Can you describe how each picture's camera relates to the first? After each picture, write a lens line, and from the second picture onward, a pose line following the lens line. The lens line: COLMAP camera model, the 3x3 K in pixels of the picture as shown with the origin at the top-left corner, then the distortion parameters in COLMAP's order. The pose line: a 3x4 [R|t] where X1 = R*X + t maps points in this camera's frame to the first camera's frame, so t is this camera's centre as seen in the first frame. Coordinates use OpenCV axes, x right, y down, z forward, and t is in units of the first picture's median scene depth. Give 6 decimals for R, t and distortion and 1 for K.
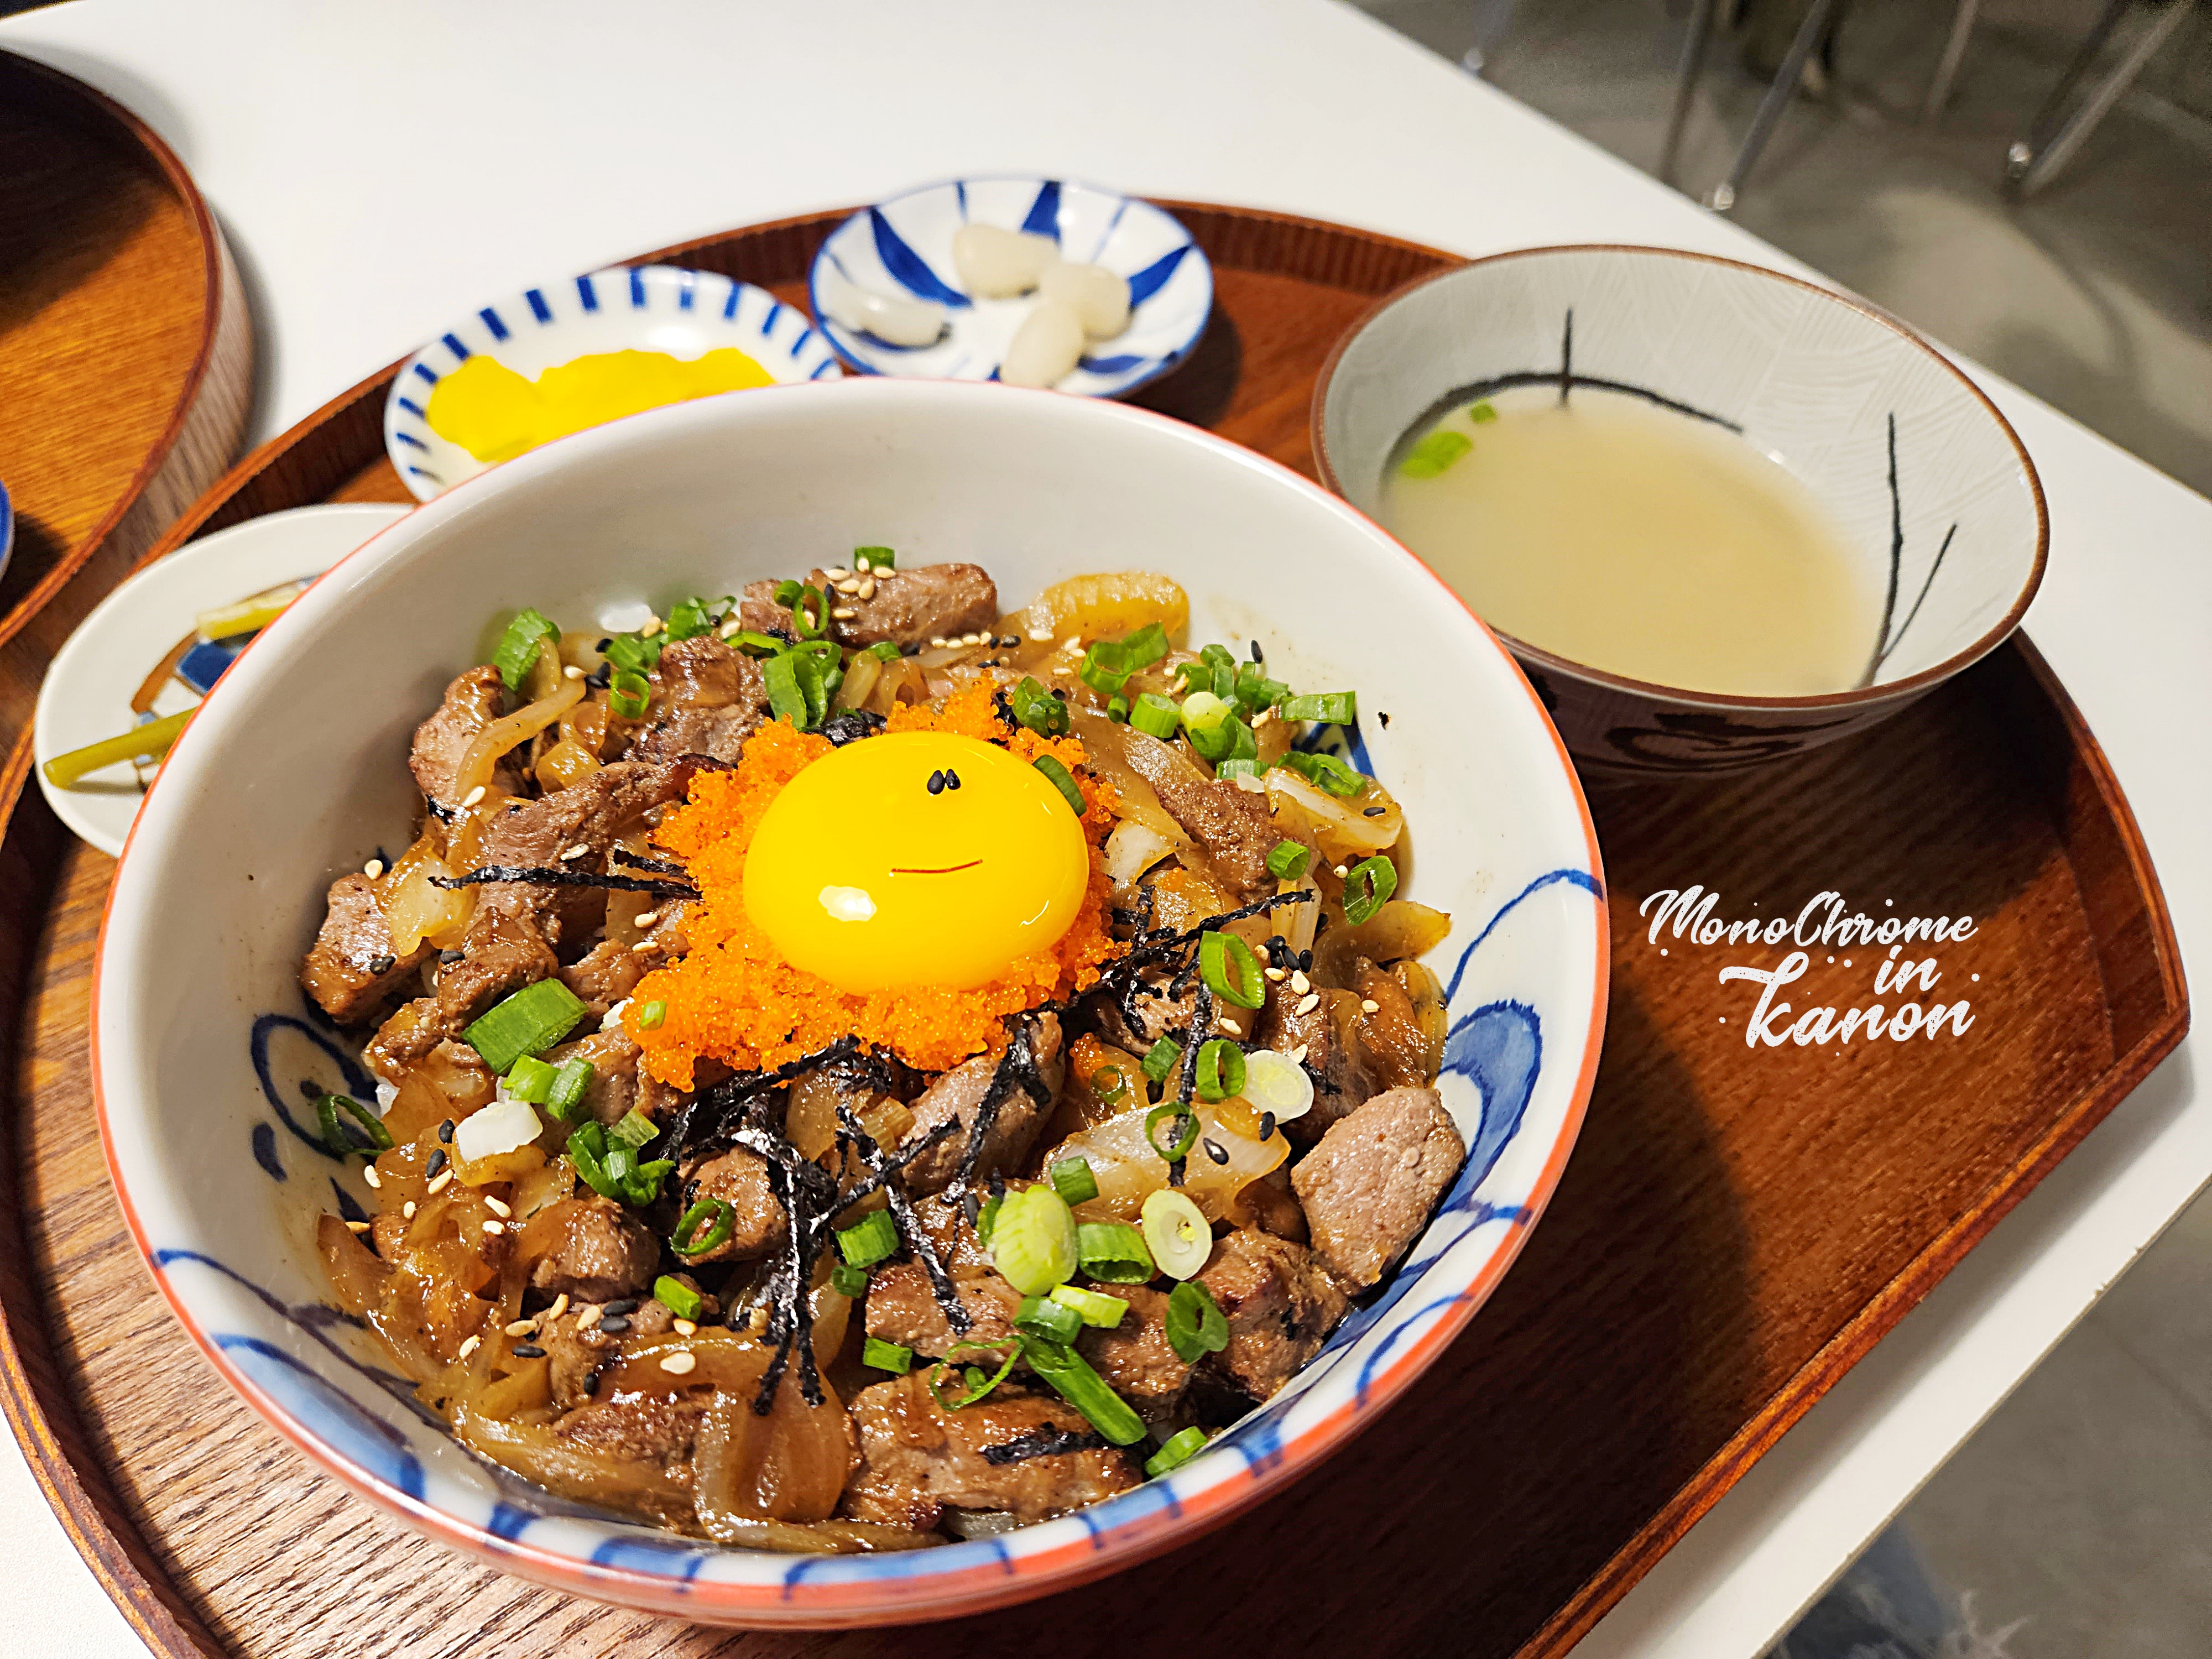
lens RADIAL K [[1591.5, 0, 1106.0], [0, 1591.5, 829.5], [0, 0, 1]] dist [0.064017, -0.116872]
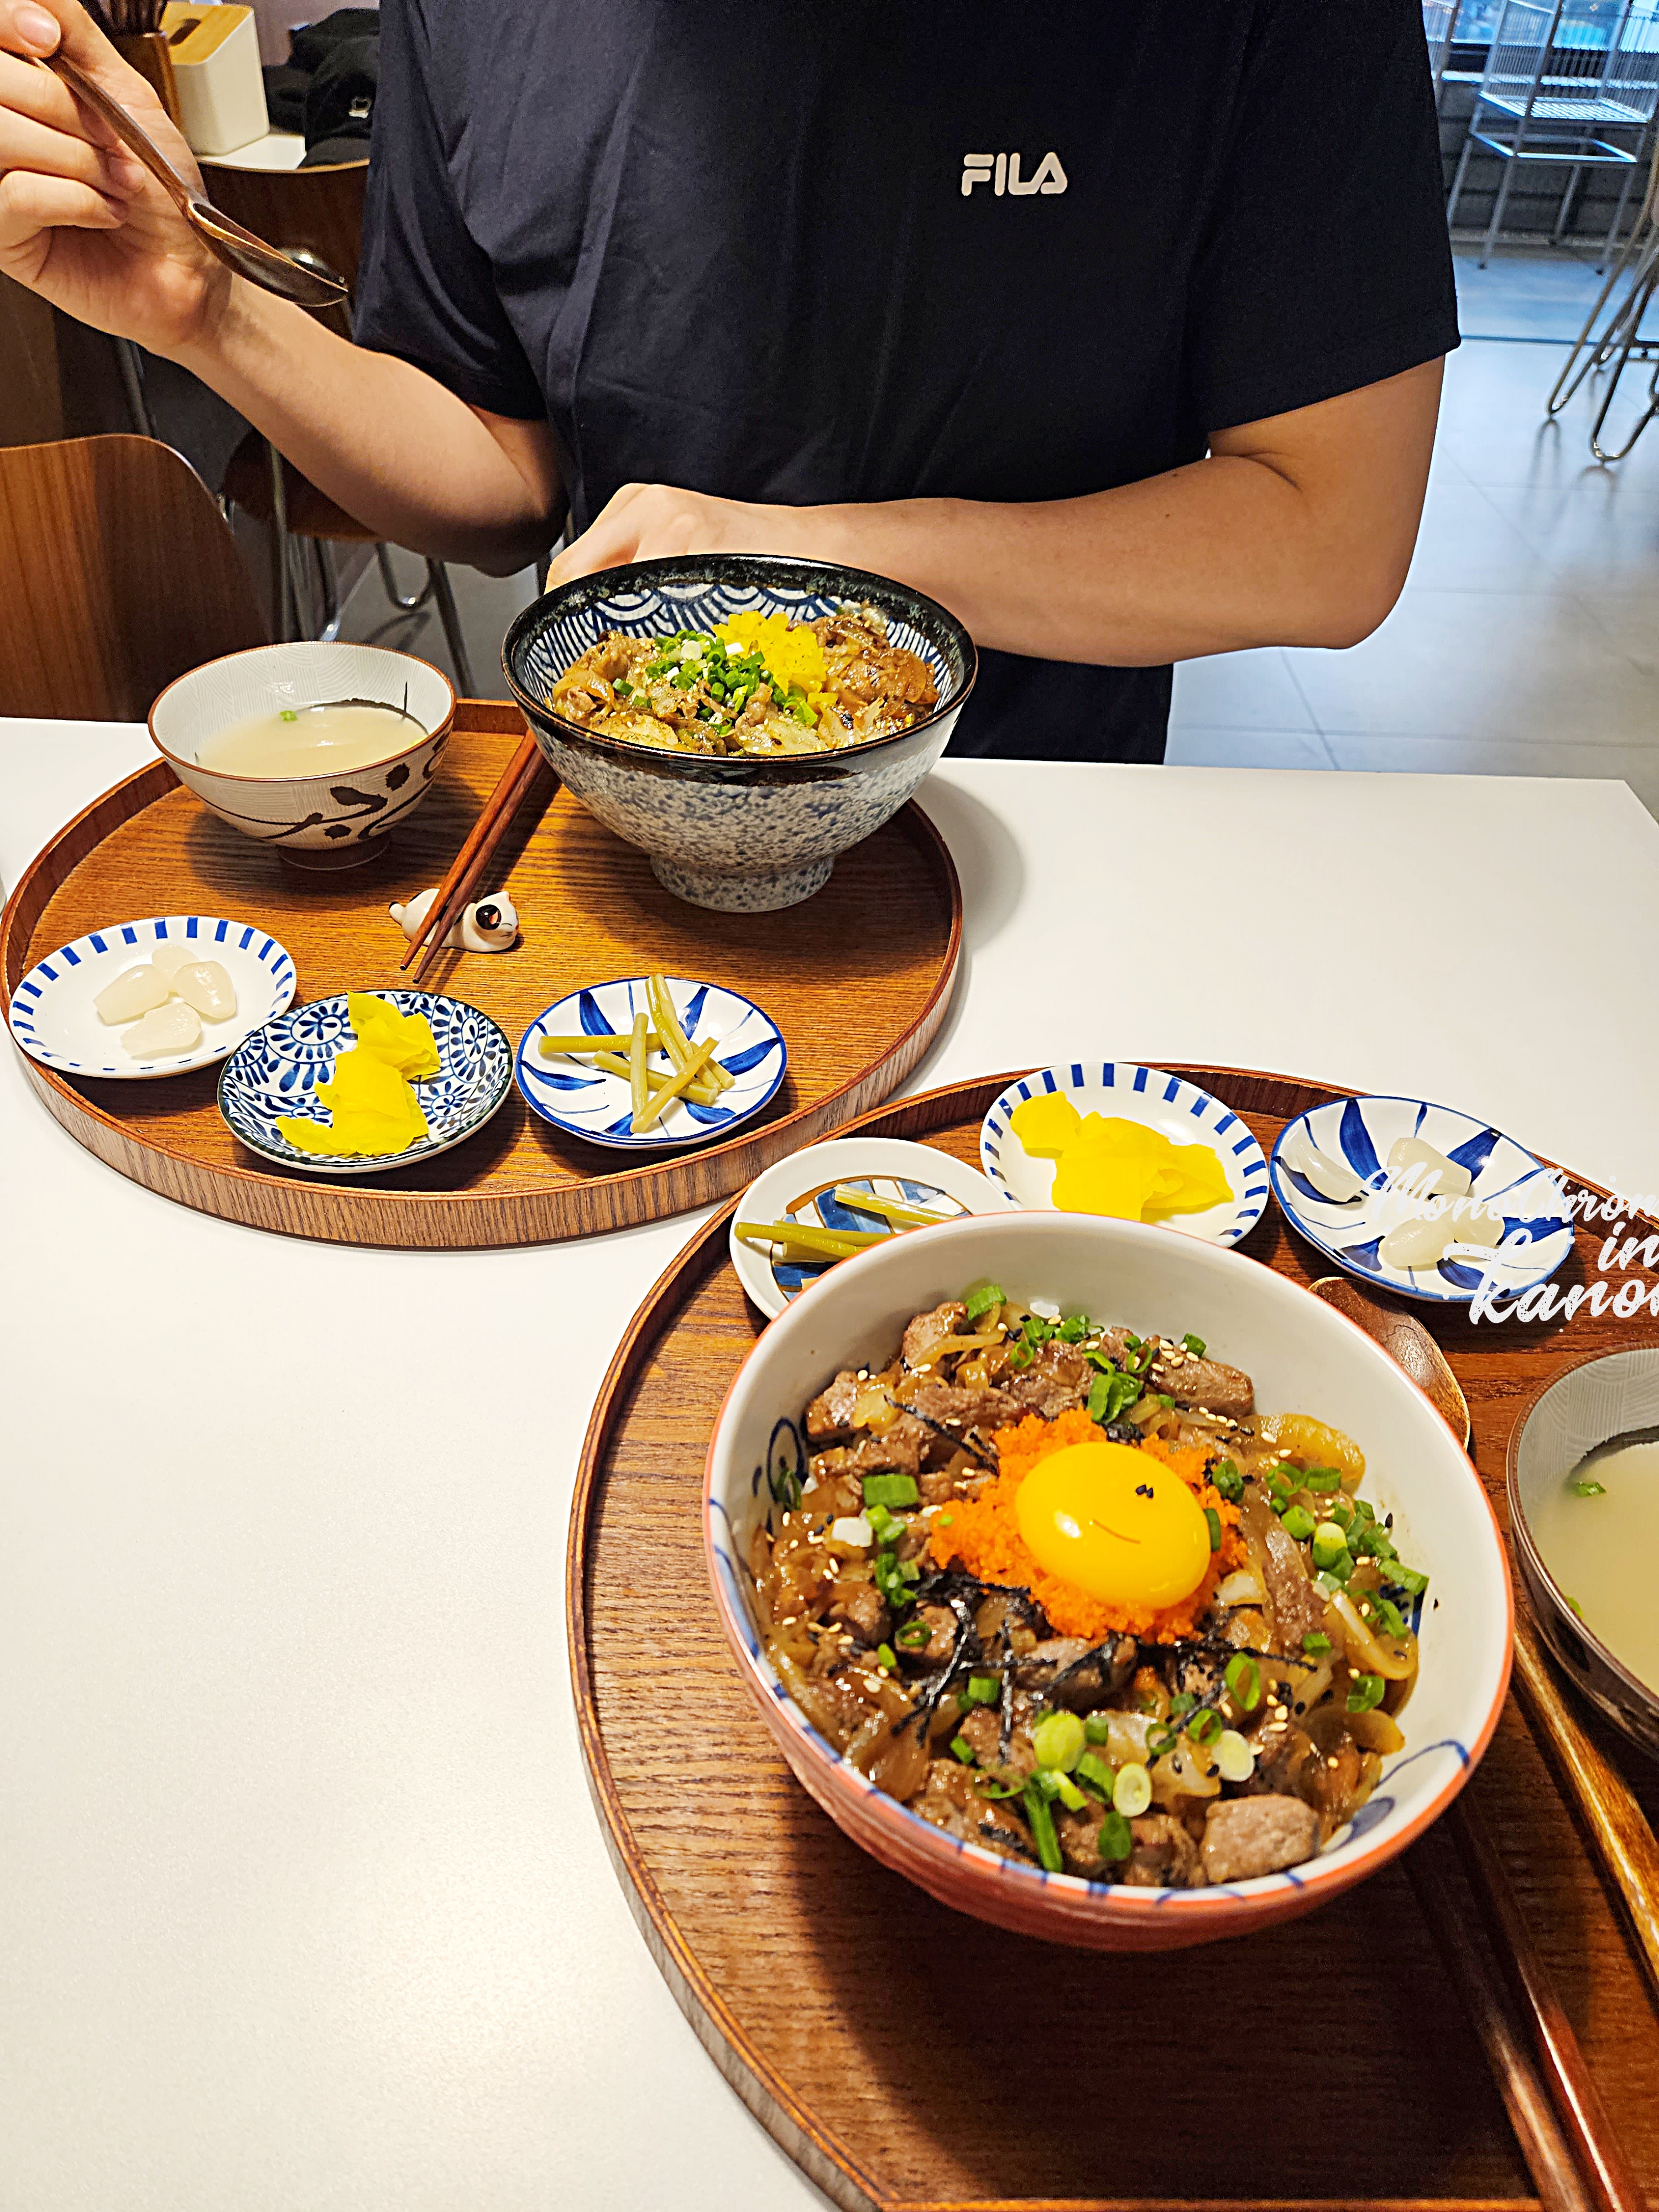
lens RADIAL K [[1591.5, 0, 829.5], [0, 1591.5, 1106.0], [0, 0, 1]] dist [0.064017, -0.116872]
pose [[0.795176, 0.411106, -0.445743, 0.230882], [-0.492156, 0.866972, -0.078372, -0.087542], [0.354227, 0.281694, 0.891724, -0.814106]]
